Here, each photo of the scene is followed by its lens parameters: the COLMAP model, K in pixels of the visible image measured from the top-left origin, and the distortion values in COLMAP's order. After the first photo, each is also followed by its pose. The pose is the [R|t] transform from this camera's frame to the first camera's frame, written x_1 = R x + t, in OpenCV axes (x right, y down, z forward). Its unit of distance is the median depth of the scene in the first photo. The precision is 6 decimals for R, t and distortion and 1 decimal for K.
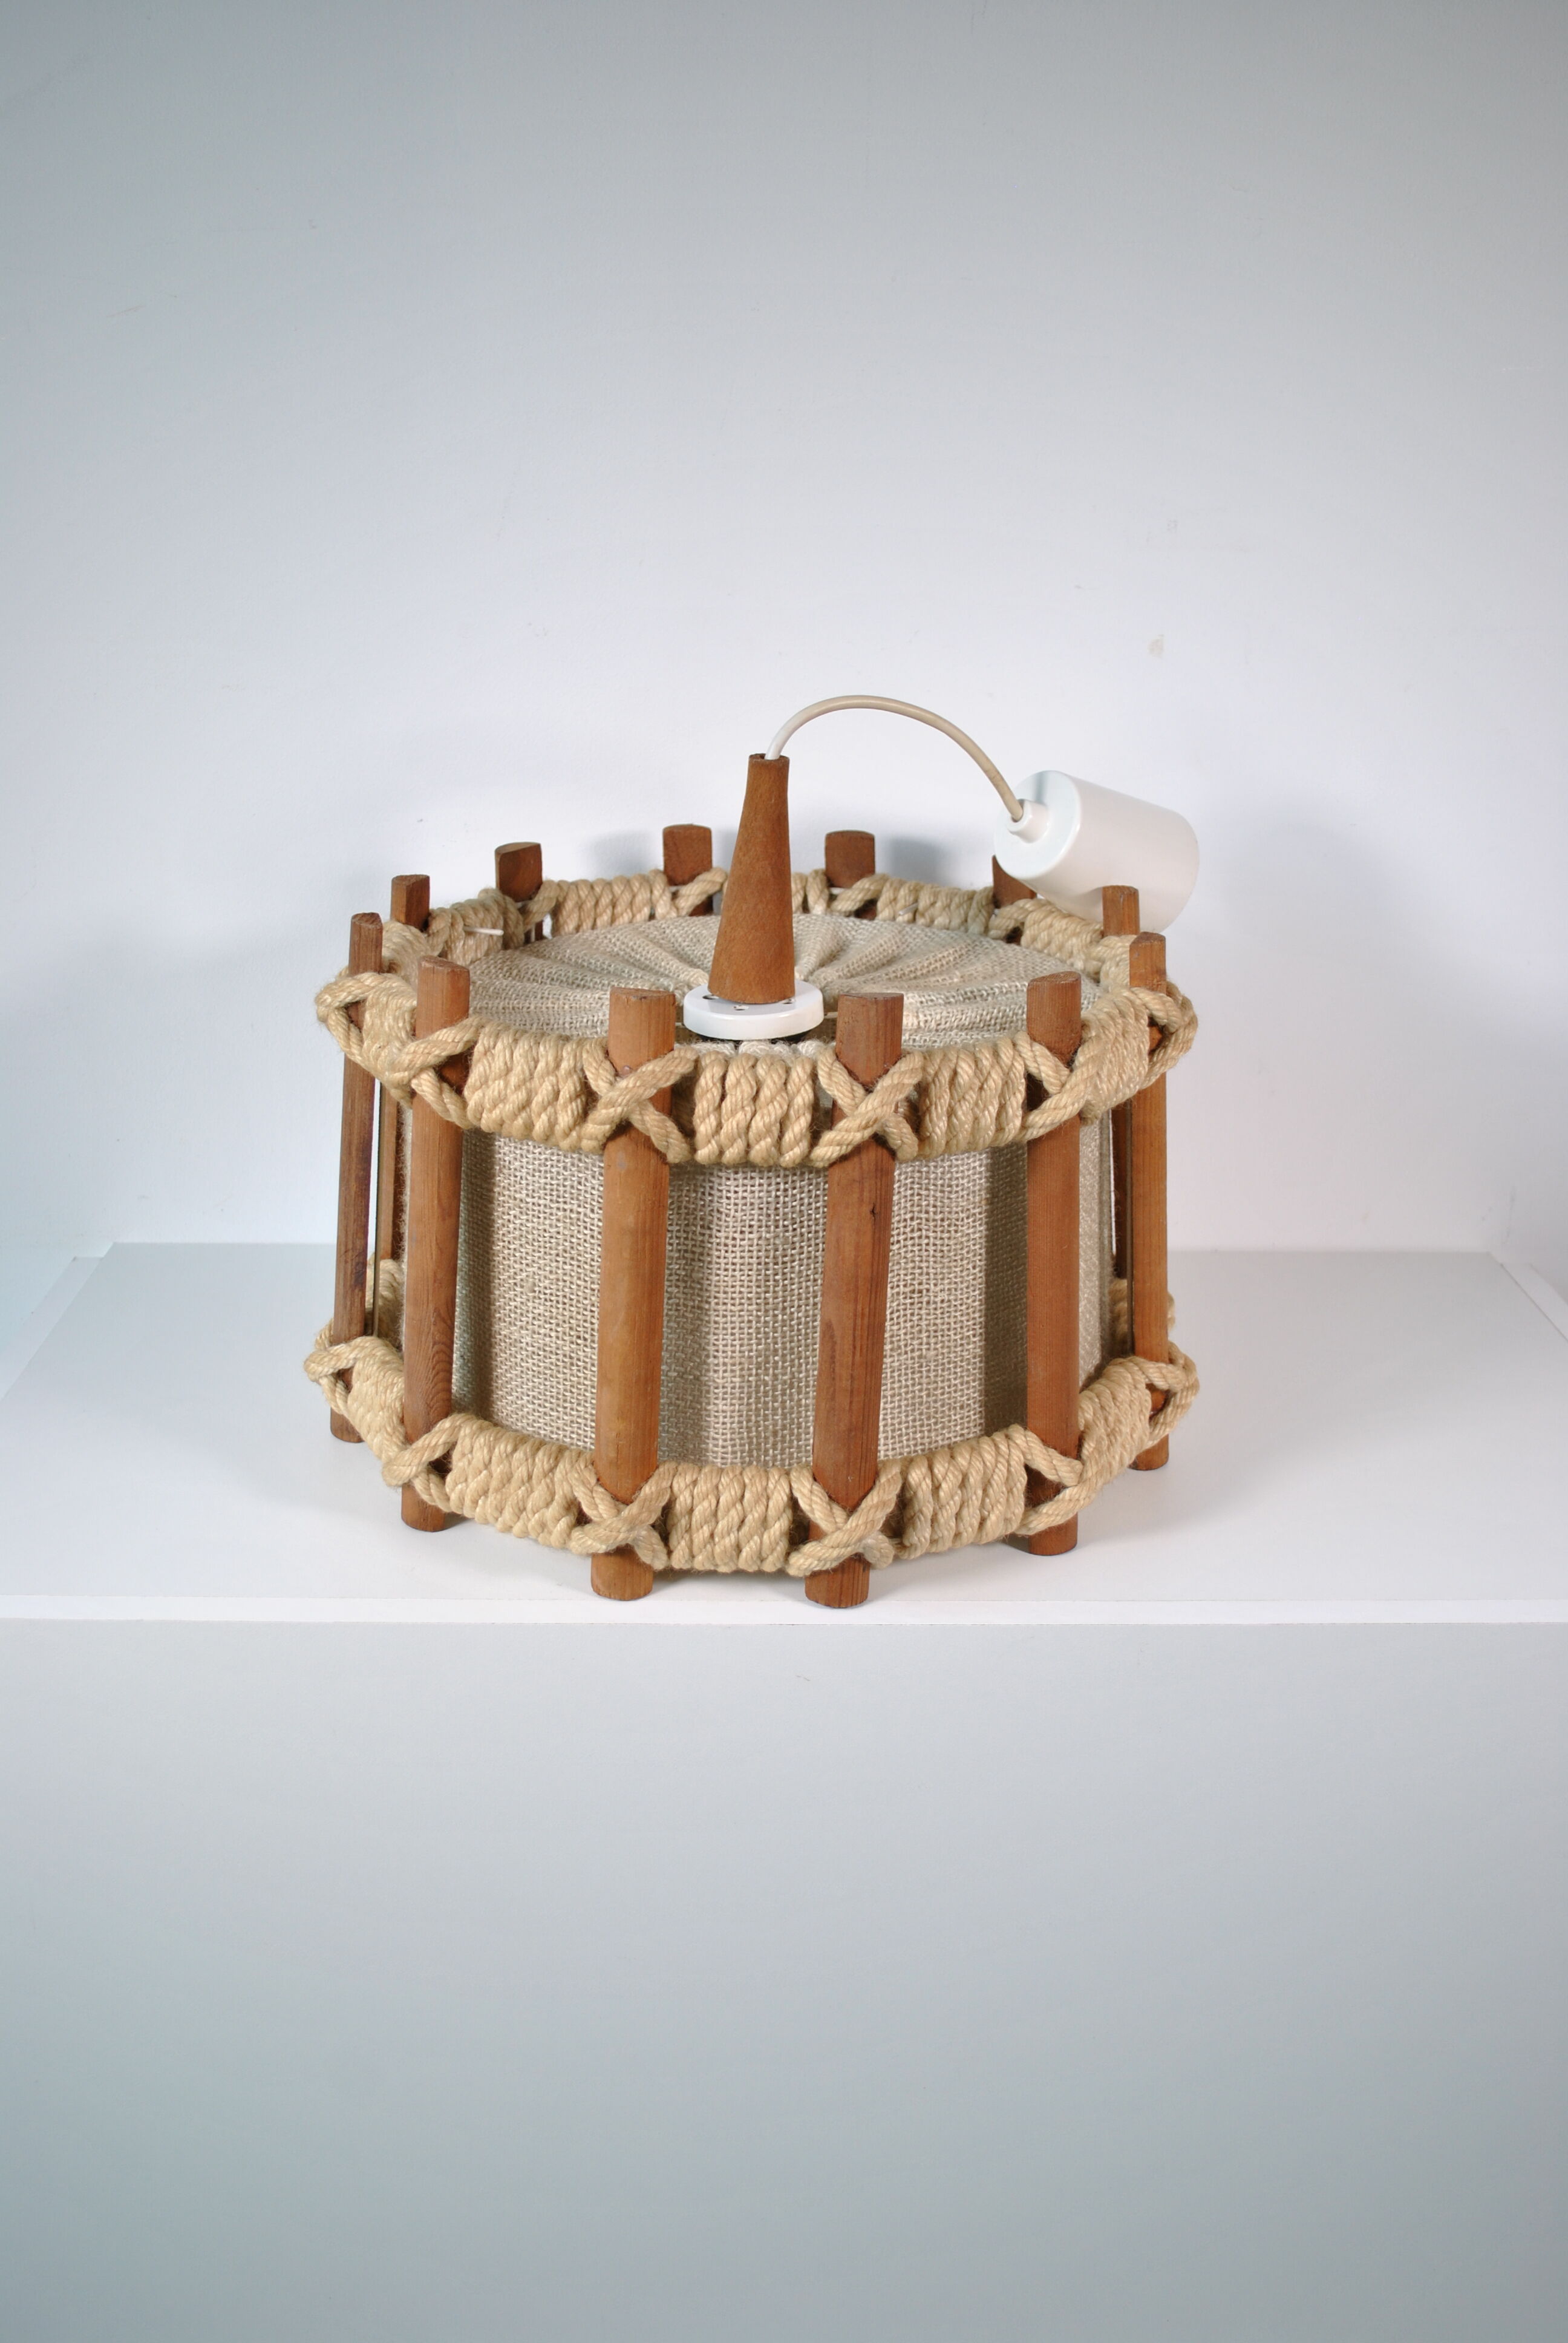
lens RADIAL K [[2219.3, 0, 784.0], [0, 2219.3, 1171.5], [0, 0, 1]] dist [-0.039905, -0.001085]
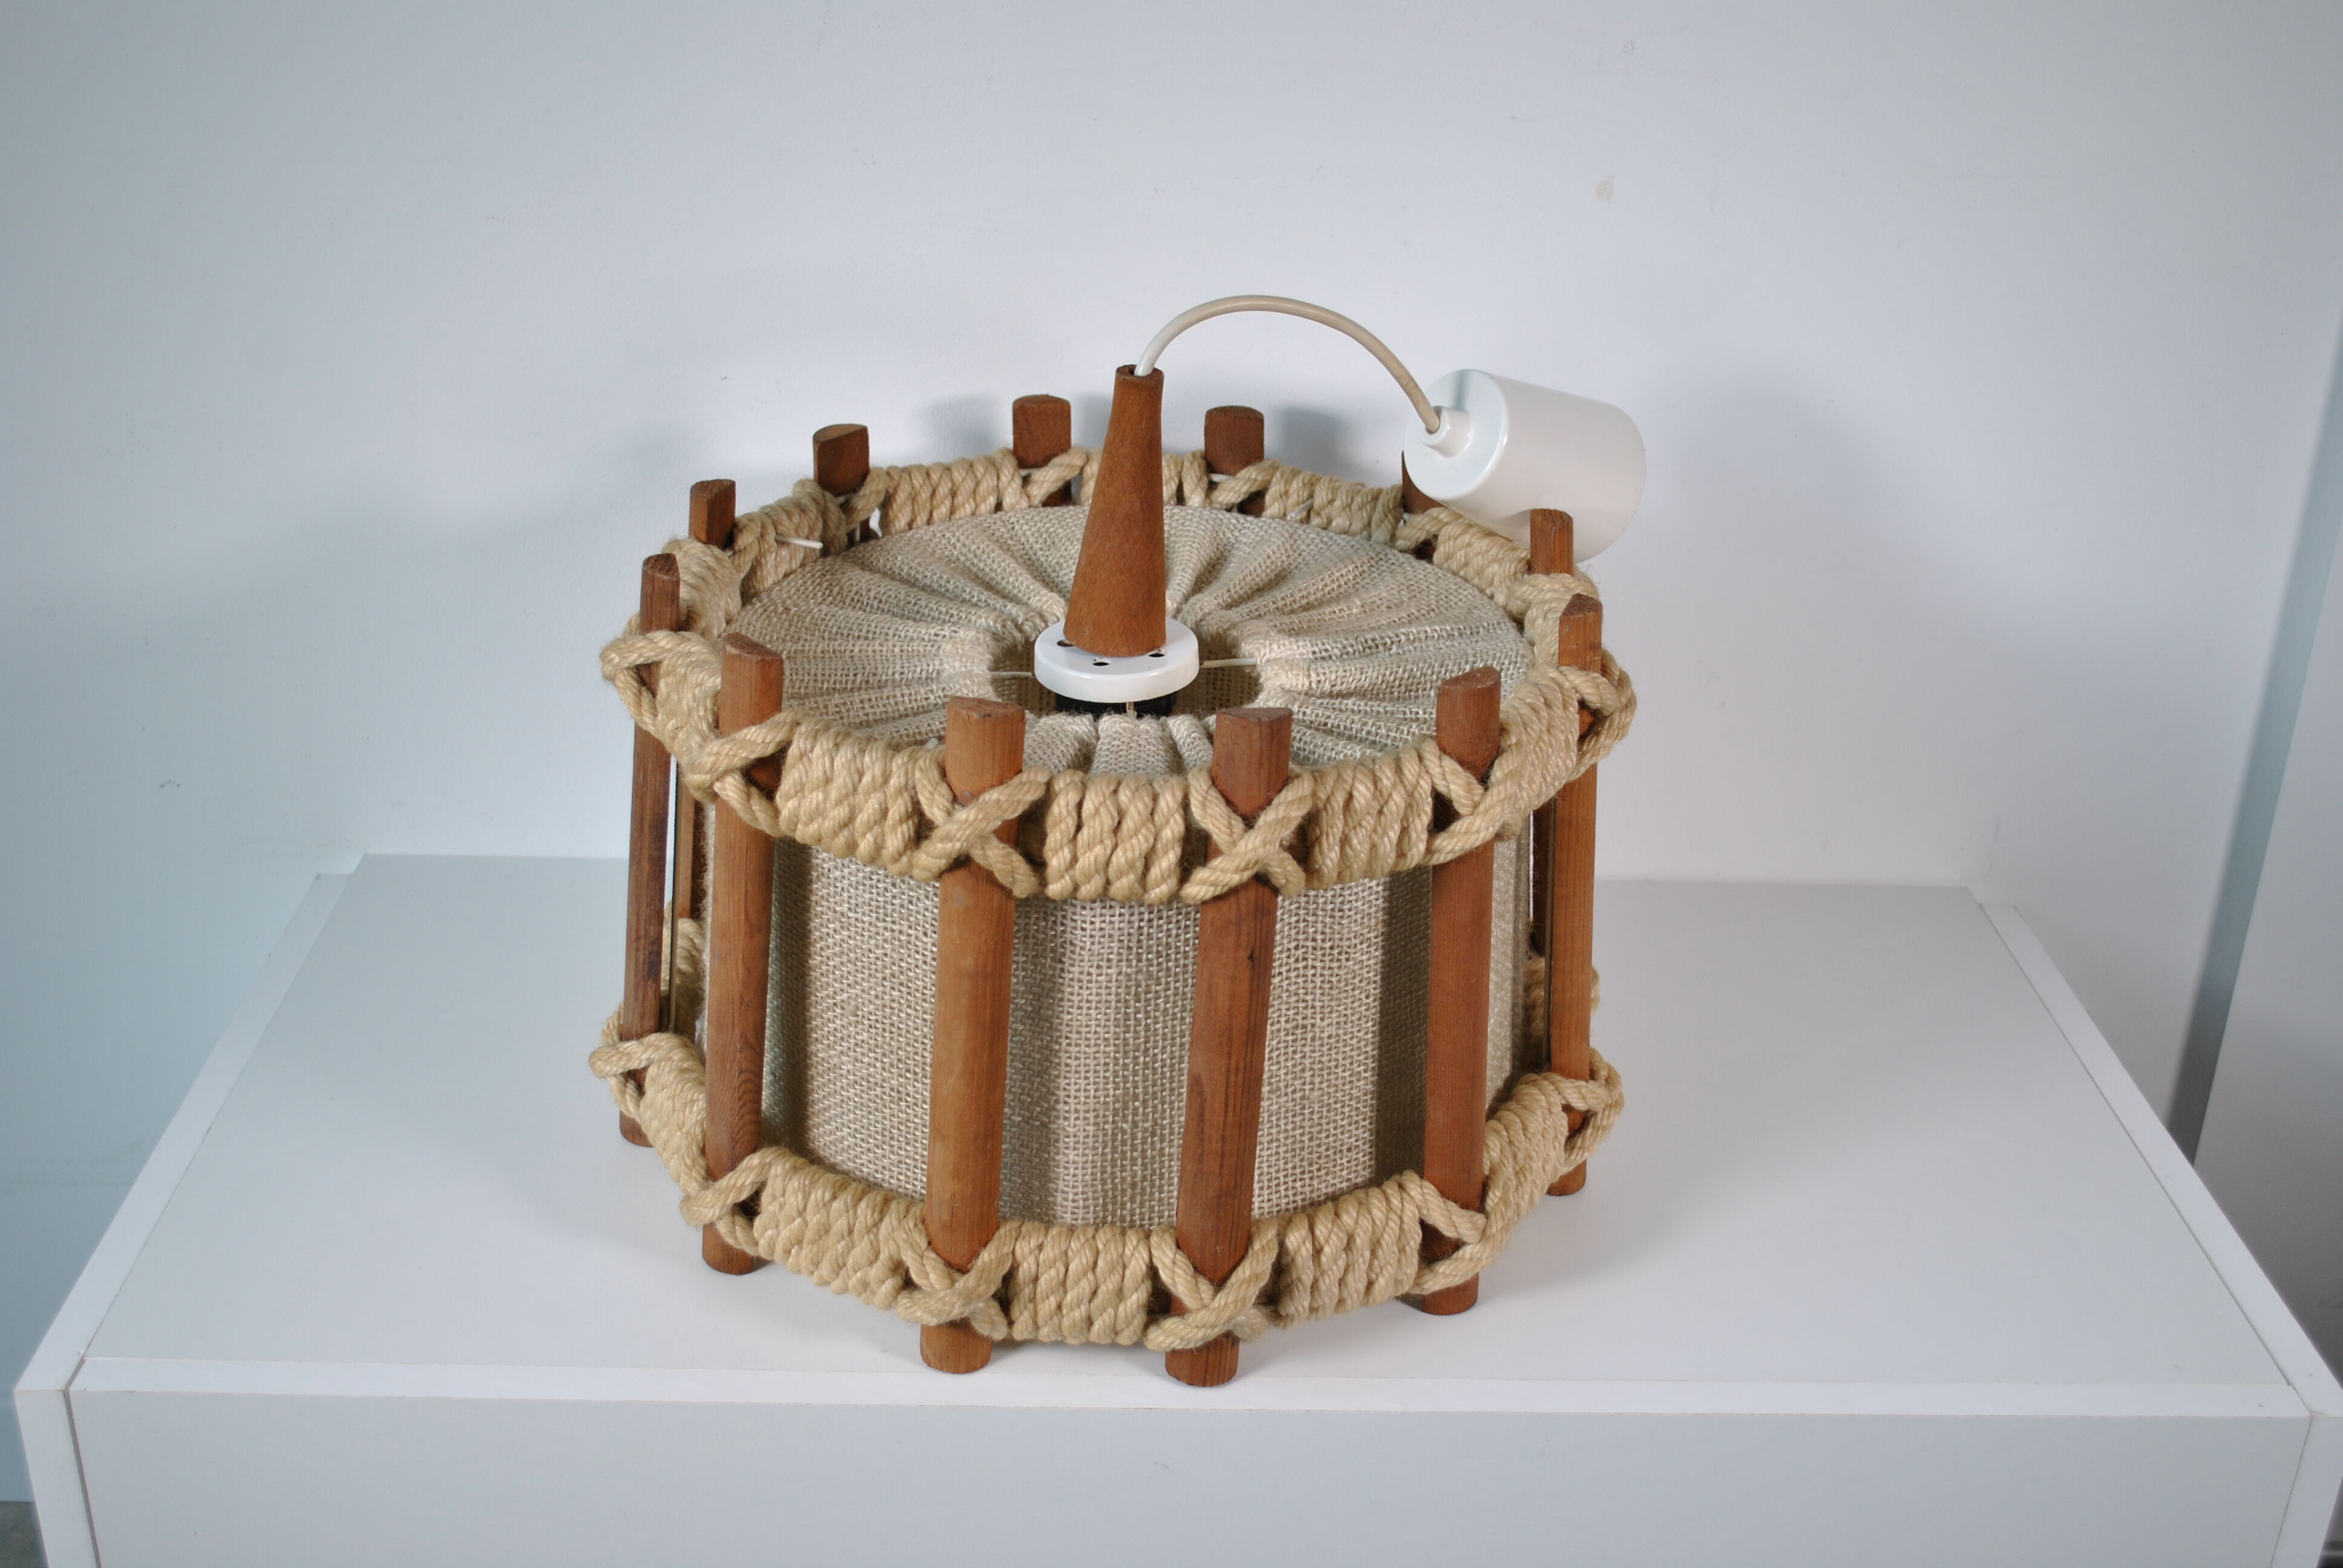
lens RADIAL K [[2603.2, 0, 1187.7], [0, 2603.2, 784.2], [0, 0, 1]] dist [-0.032206, -0.021730]
pose [[0.999744, 0.016730, 0.015261, -0.001026], [-0.018167, 0.994873, 0.099485, -0.139312], [-0.013518, -0.099737, 0.994922, 0.001243]]
